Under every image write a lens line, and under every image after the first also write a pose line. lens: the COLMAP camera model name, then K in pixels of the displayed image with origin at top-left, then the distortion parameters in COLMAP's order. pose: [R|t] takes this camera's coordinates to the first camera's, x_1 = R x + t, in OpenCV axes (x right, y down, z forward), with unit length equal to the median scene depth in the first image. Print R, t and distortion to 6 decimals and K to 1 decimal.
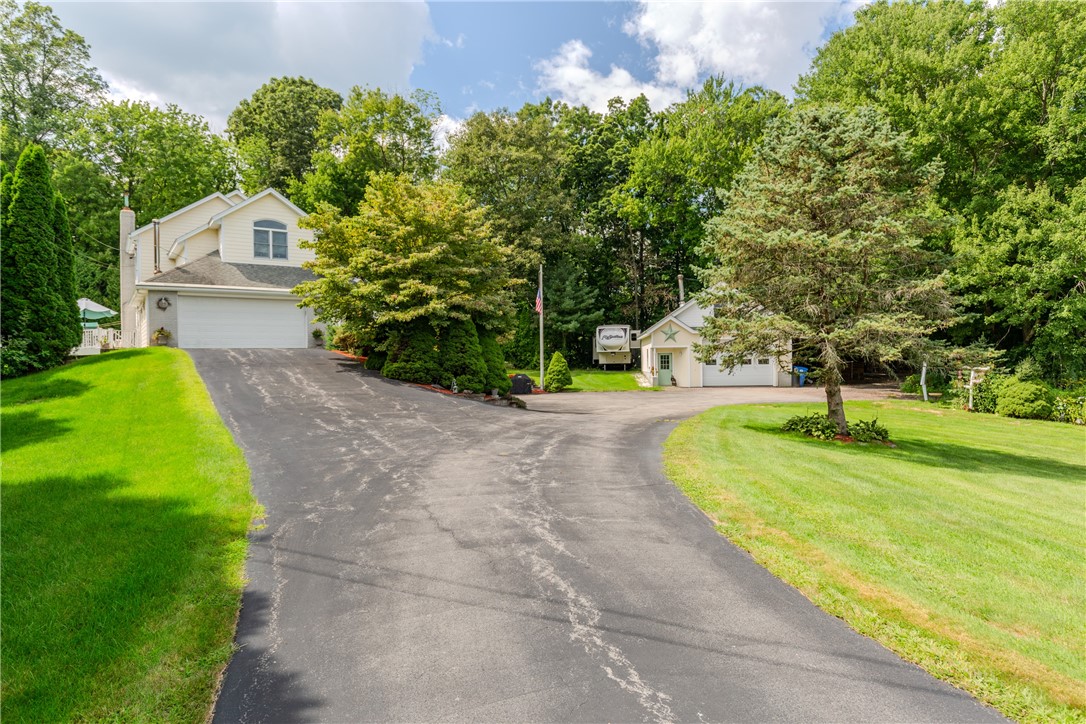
lens RADIAL K [[624.8, 0, 543.0], [0, 624.8, 362.0], [0, 0, 1]] dist [-0.001262, -0.000254]
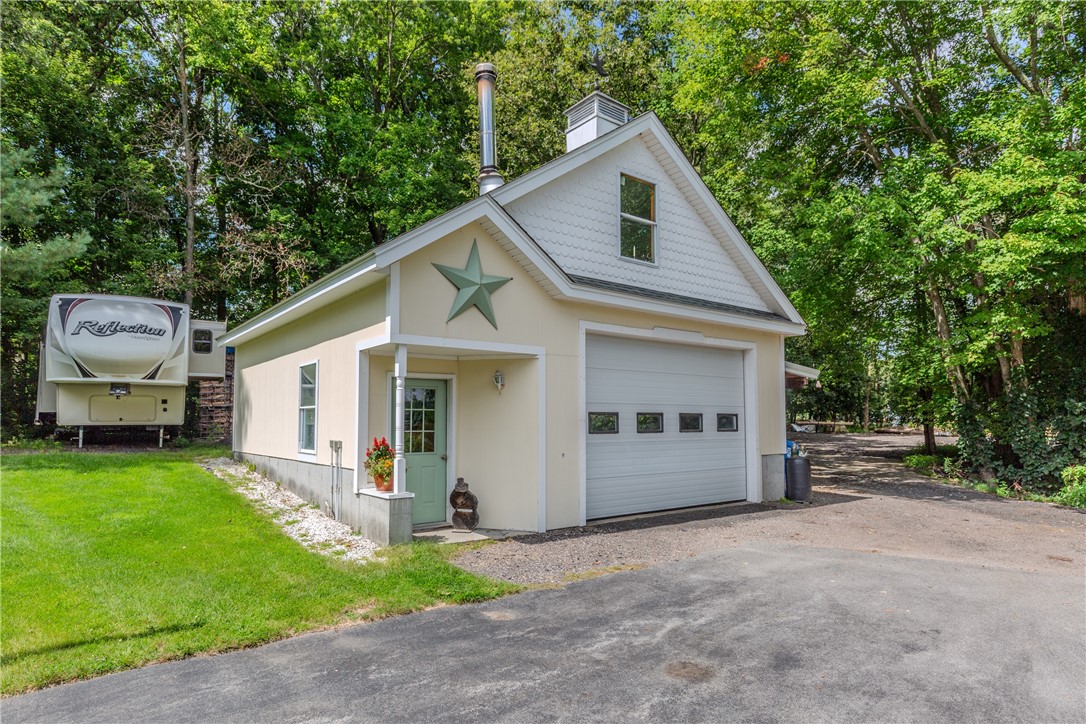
lens RADIAL K [[600.0, 0, 545.1], [0, 600.0, 382.7], [0, 0, 1]] dist [0.001774, 0.000549]
pose [[0.729138, 0.057617, 0.681937, 0.067017], [-0.007762, 0.997082, -0.075944, 0.002458], [-0.684322, 0.050081, 0.727458, 0.671564]]
